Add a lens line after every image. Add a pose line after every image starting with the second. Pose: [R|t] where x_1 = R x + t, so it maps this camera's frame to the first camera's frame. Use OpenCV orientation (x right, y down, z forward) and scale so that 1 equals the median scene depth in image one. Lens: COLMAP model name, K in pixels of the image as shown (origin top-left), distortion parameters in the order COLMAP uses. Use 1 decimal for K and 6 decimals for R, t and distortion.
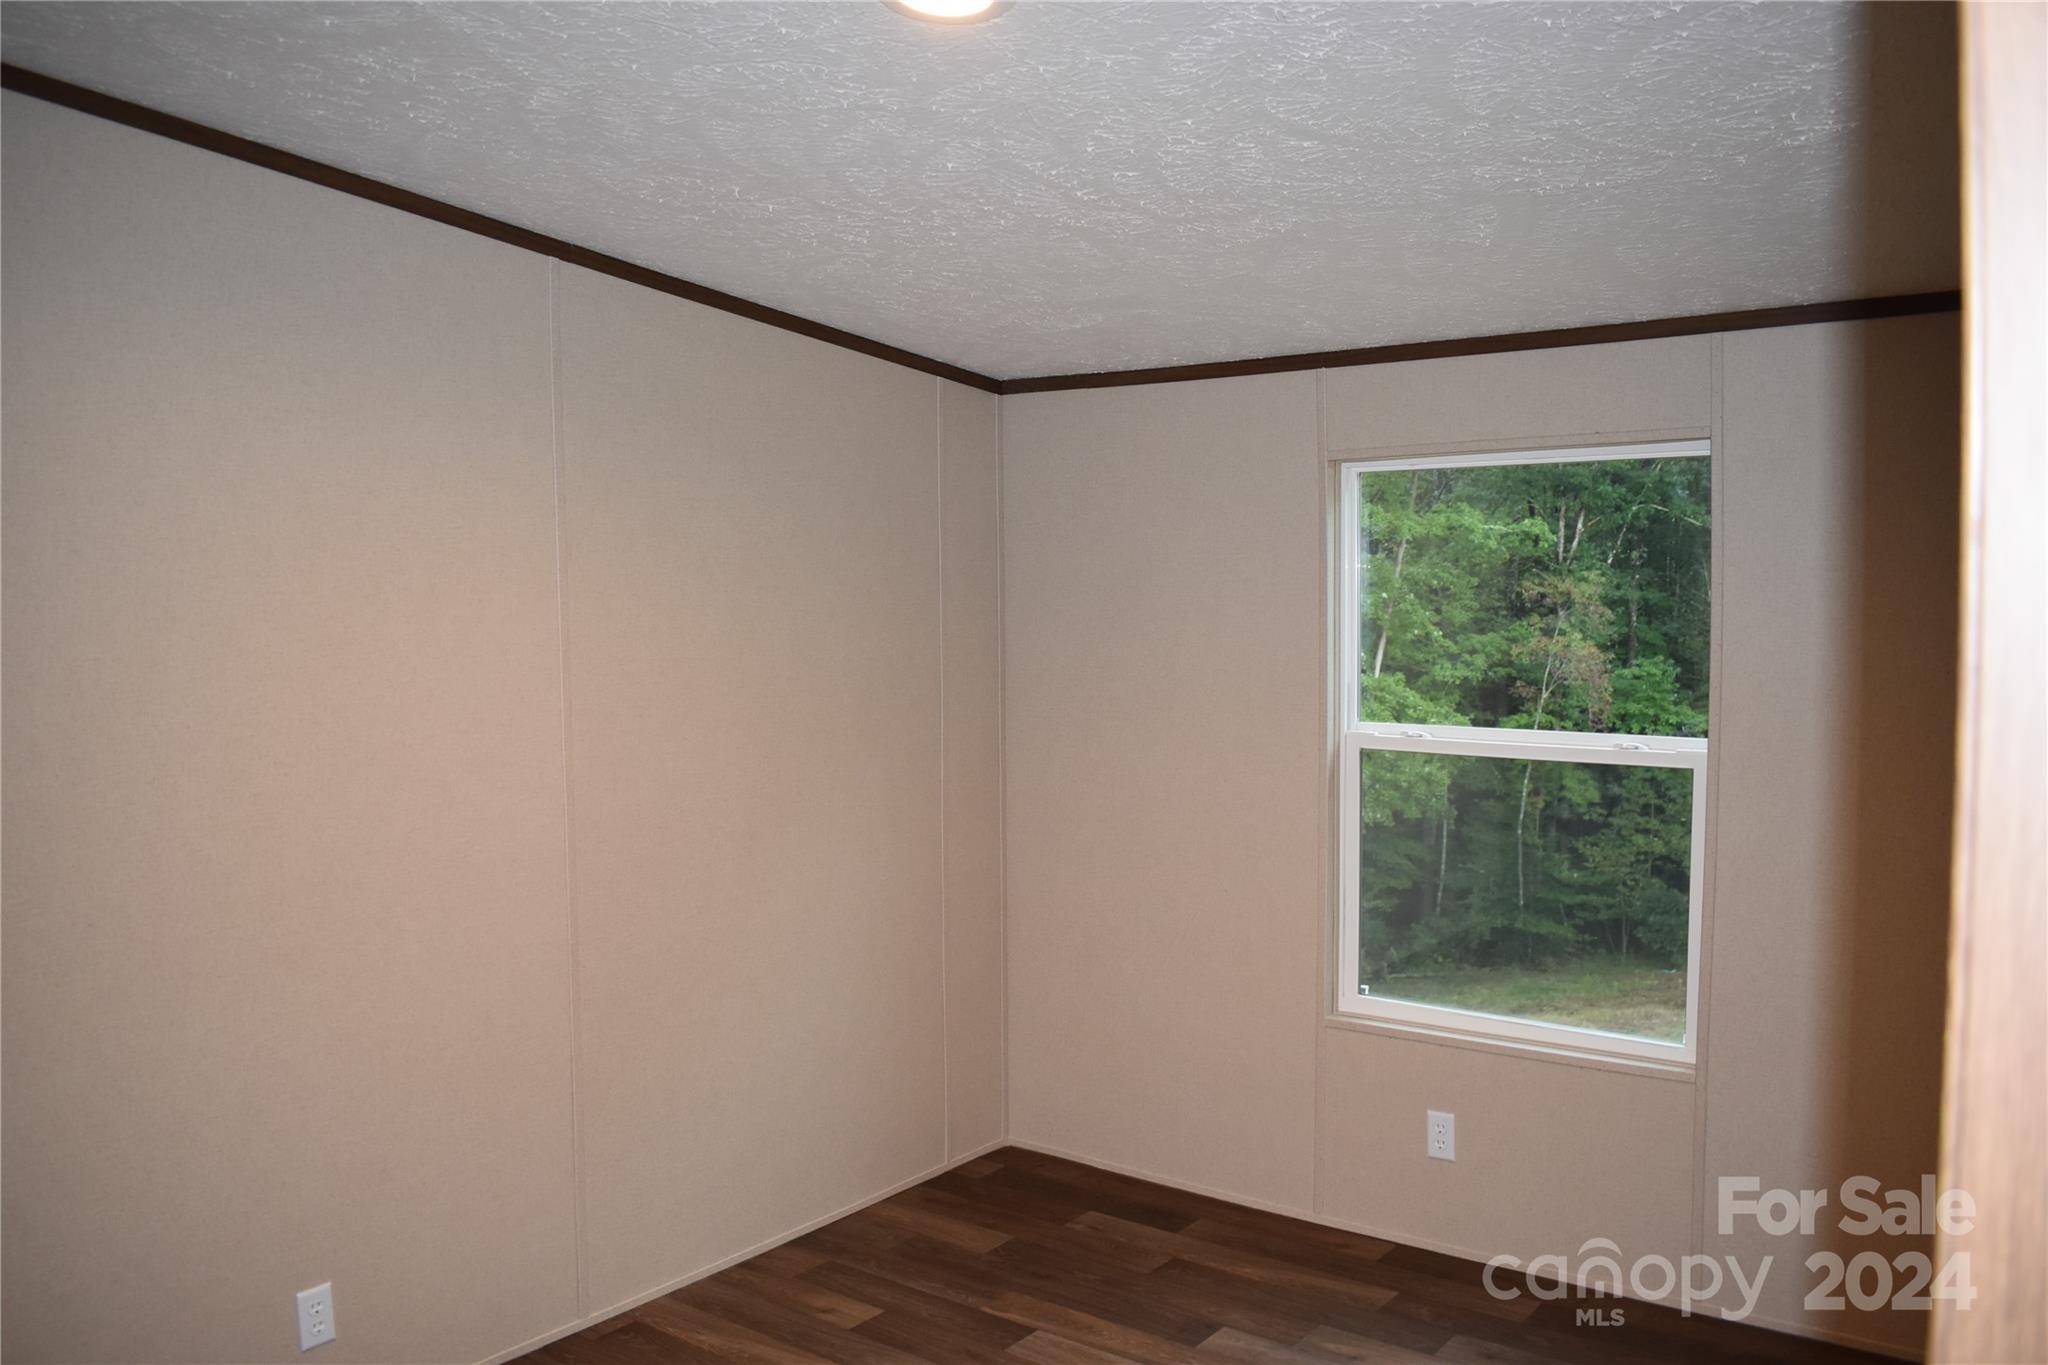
lens RADIAL K [[1591.9, 0, 988.4], [0, 1591.9, 684.7], [0, 0, 1]] dist [-0.098341, 0.019074]
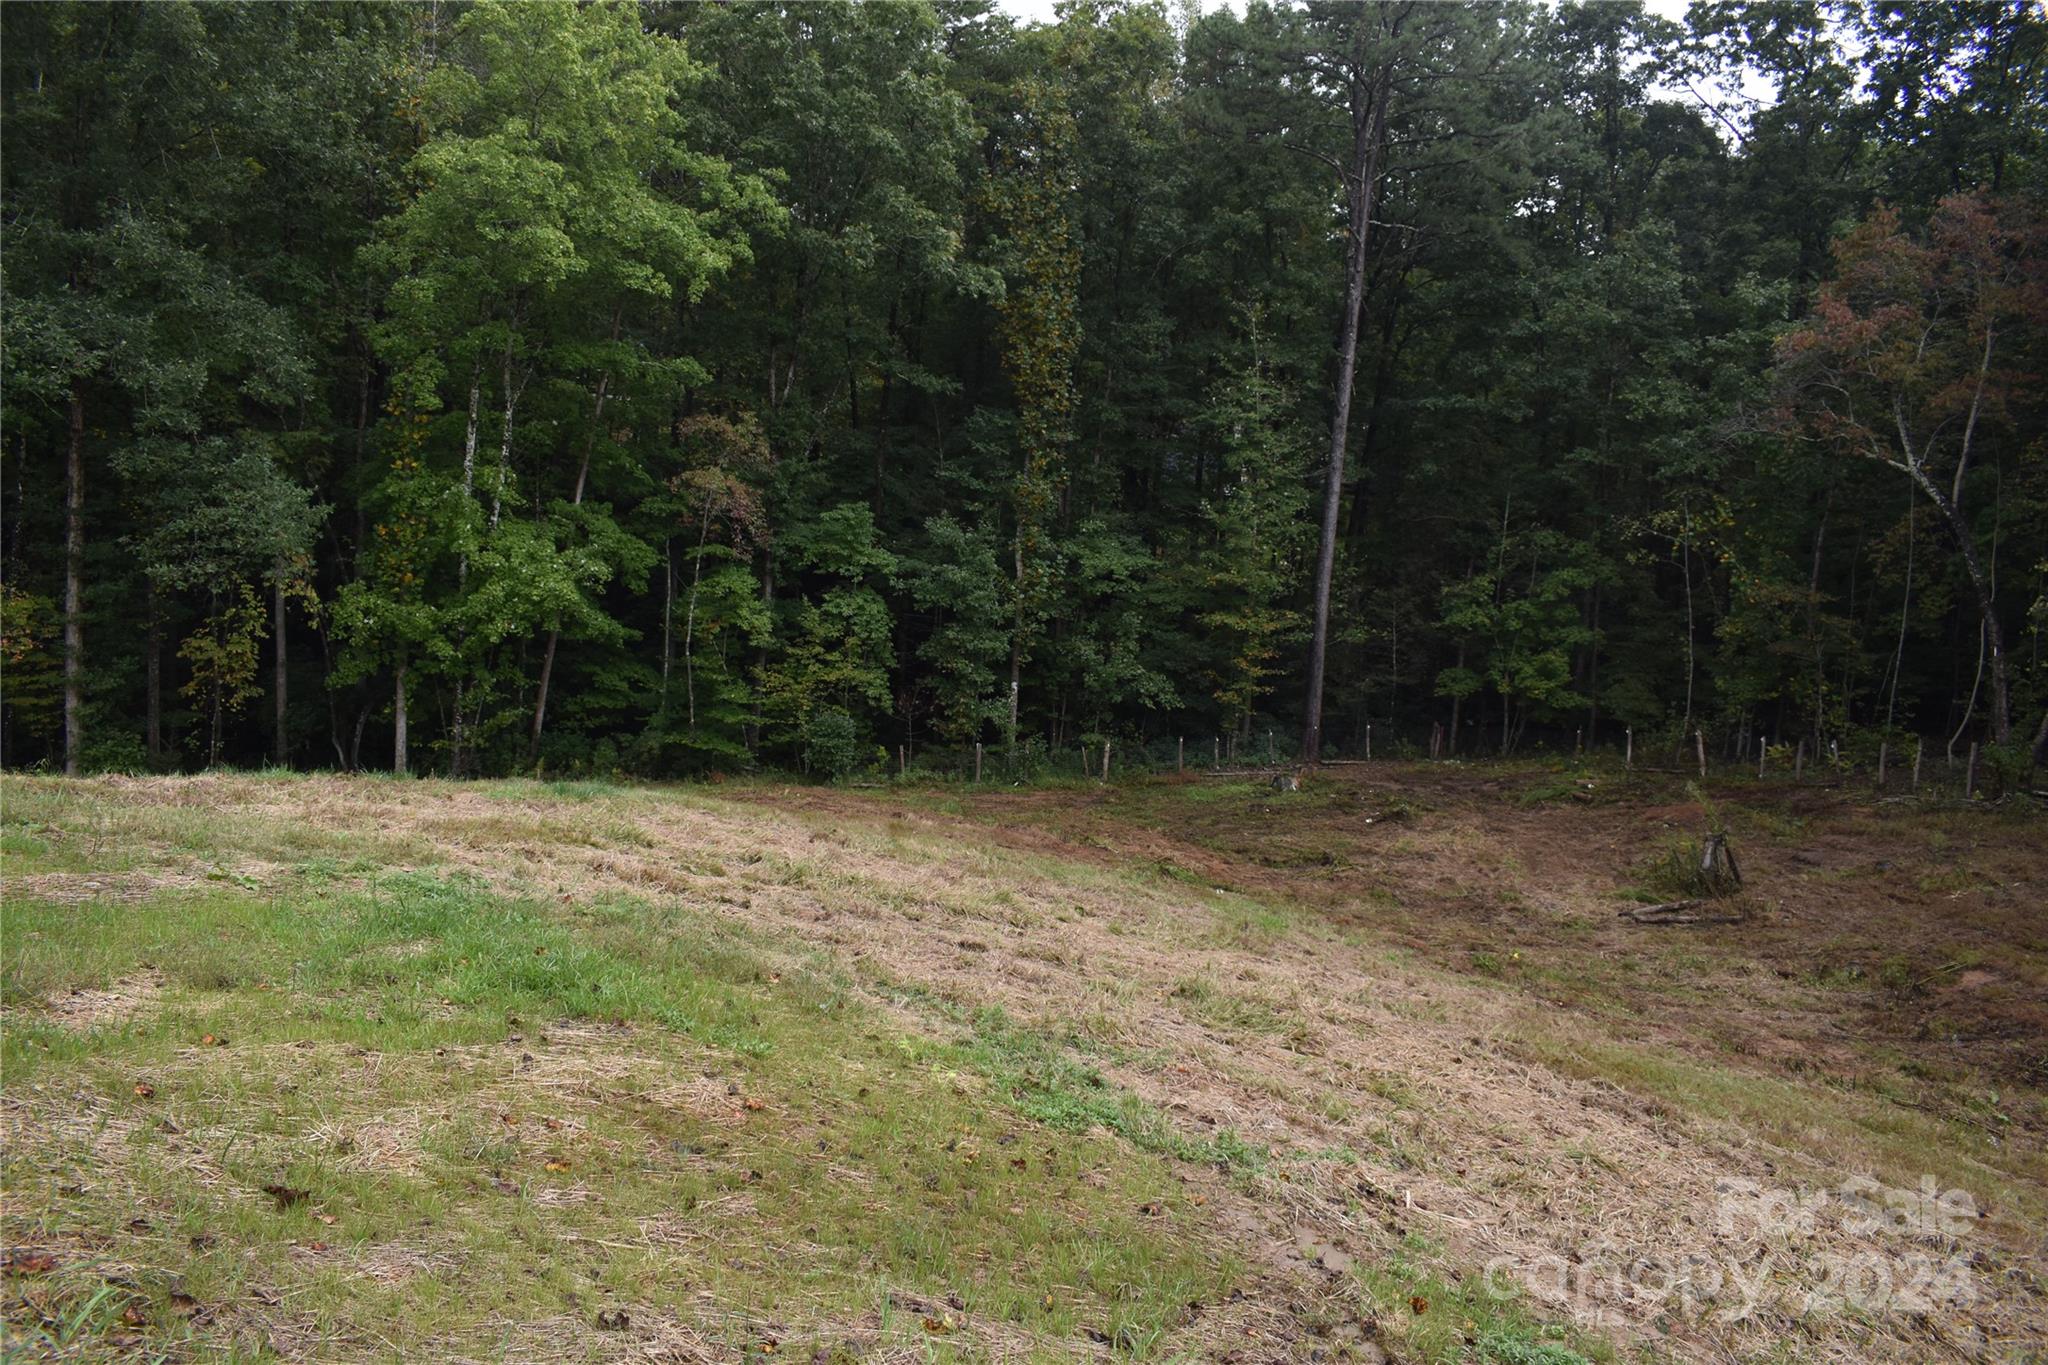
lens RADIAL K [[1591.9, 0, 1021.9], [0, 1591.9, 680.3], [0, 0, 1]] dist [-0.098341, 0.019074]
pose [[0.968794, 0.037571, 0.245003, 0.313162], [-0.055832, 0.996121, 0.068017, 0.026701], [-0.241497, -0.079573, 0.967134, -0.106207]]
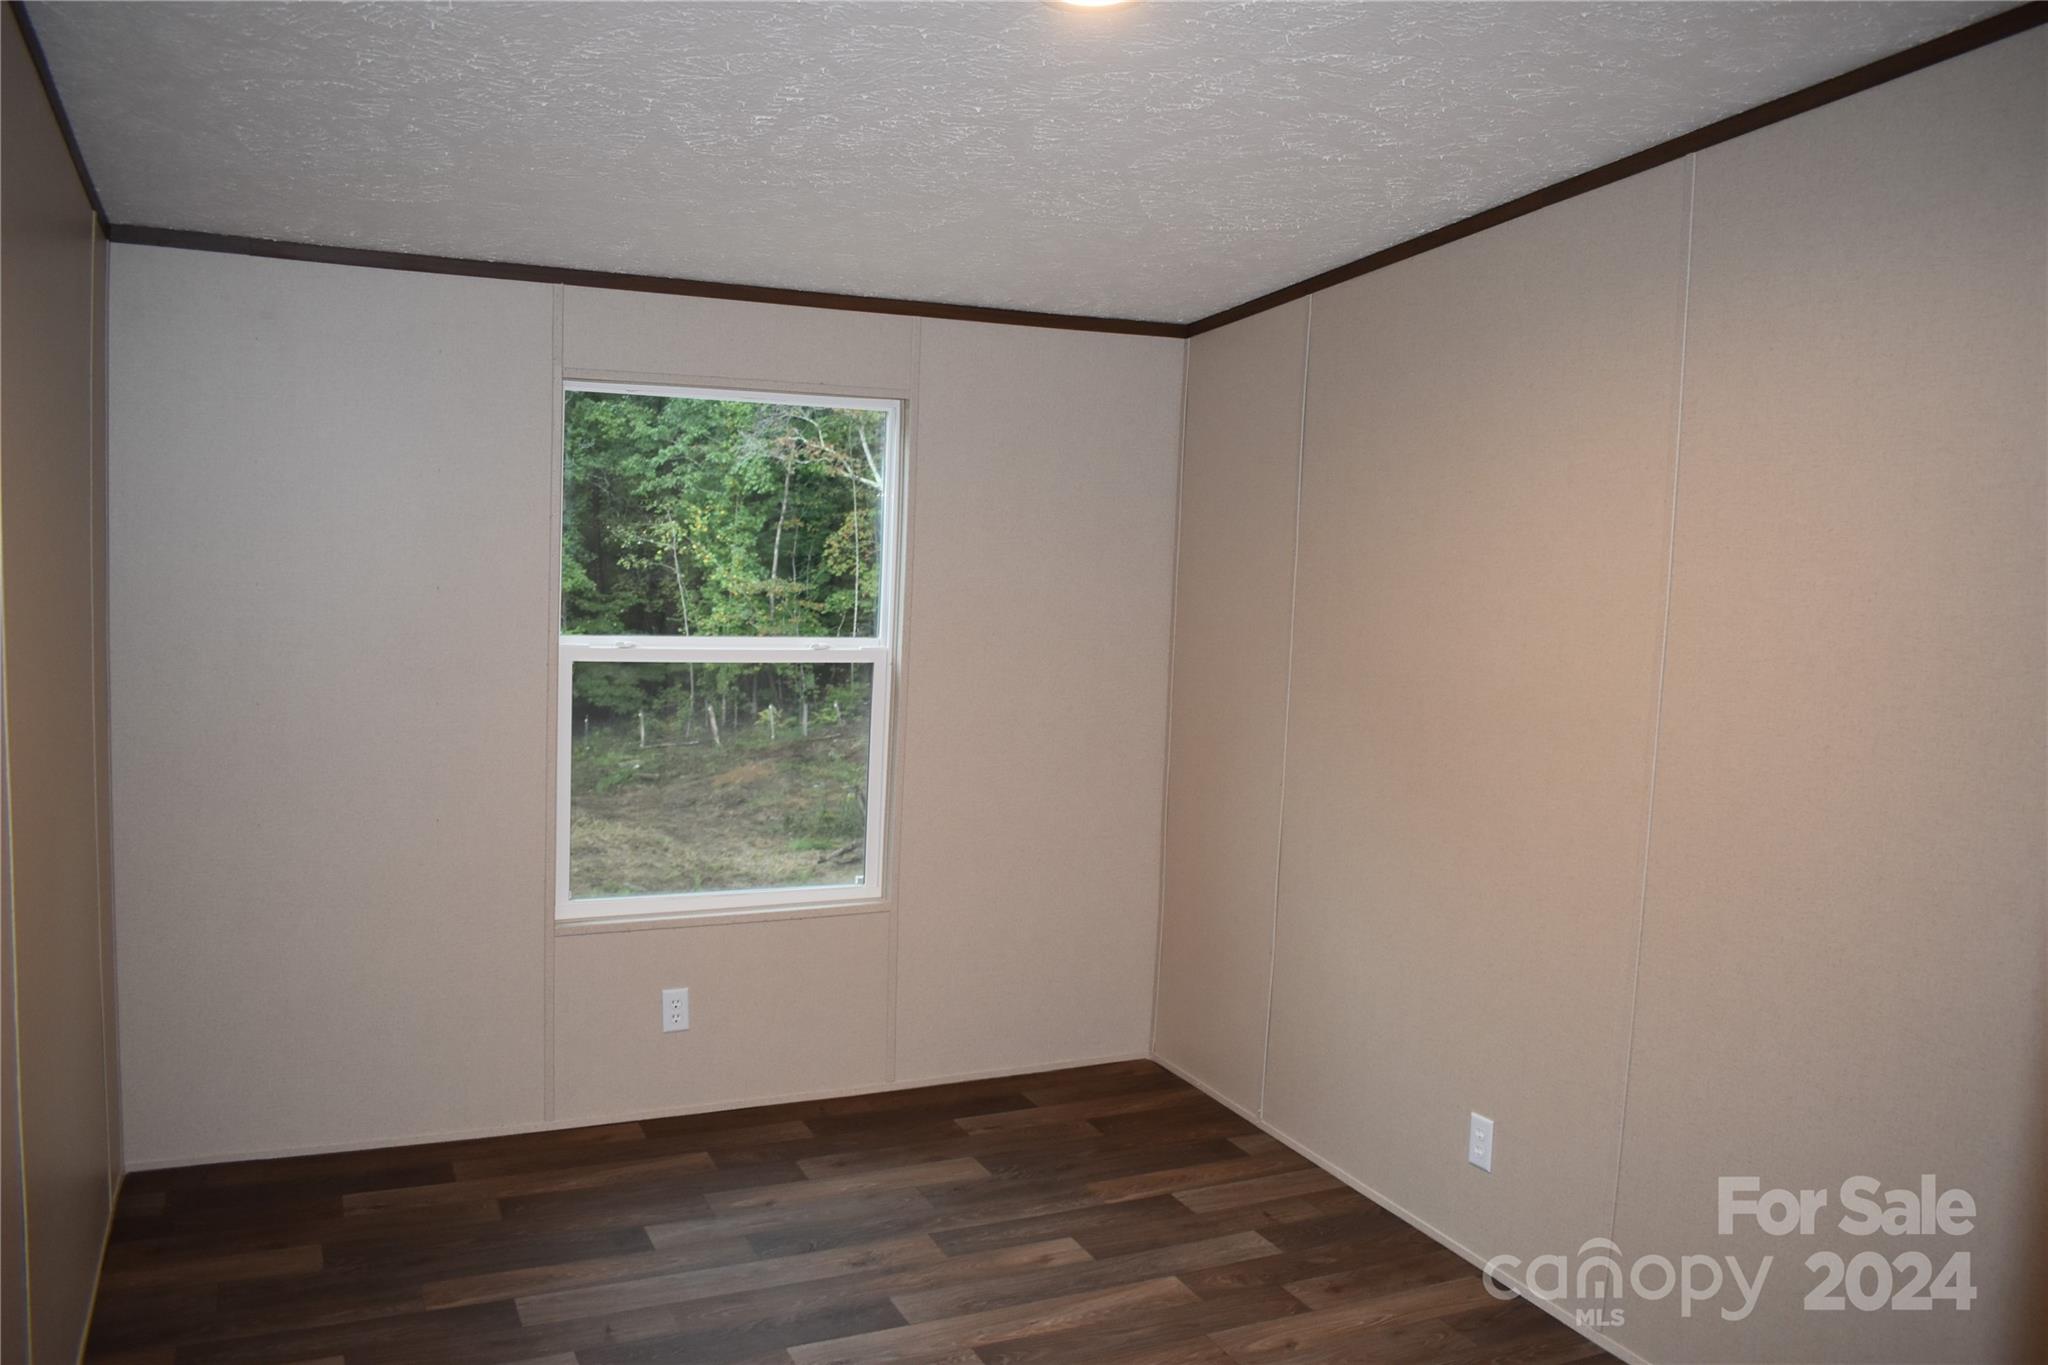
lens RADIAL K [[1591.9, 0, 1026.1], [0, 1591.9, 699.3], [0, 0, 1]] dist [-0.098341, 0.019074]
pose [[0.456962, -0.074879, 0.886329, -0.024727], [0.008359, 0.996768, 0.079900, -0.000697], [-0.889447, -0.029103, 0.456111, 0.012388]]
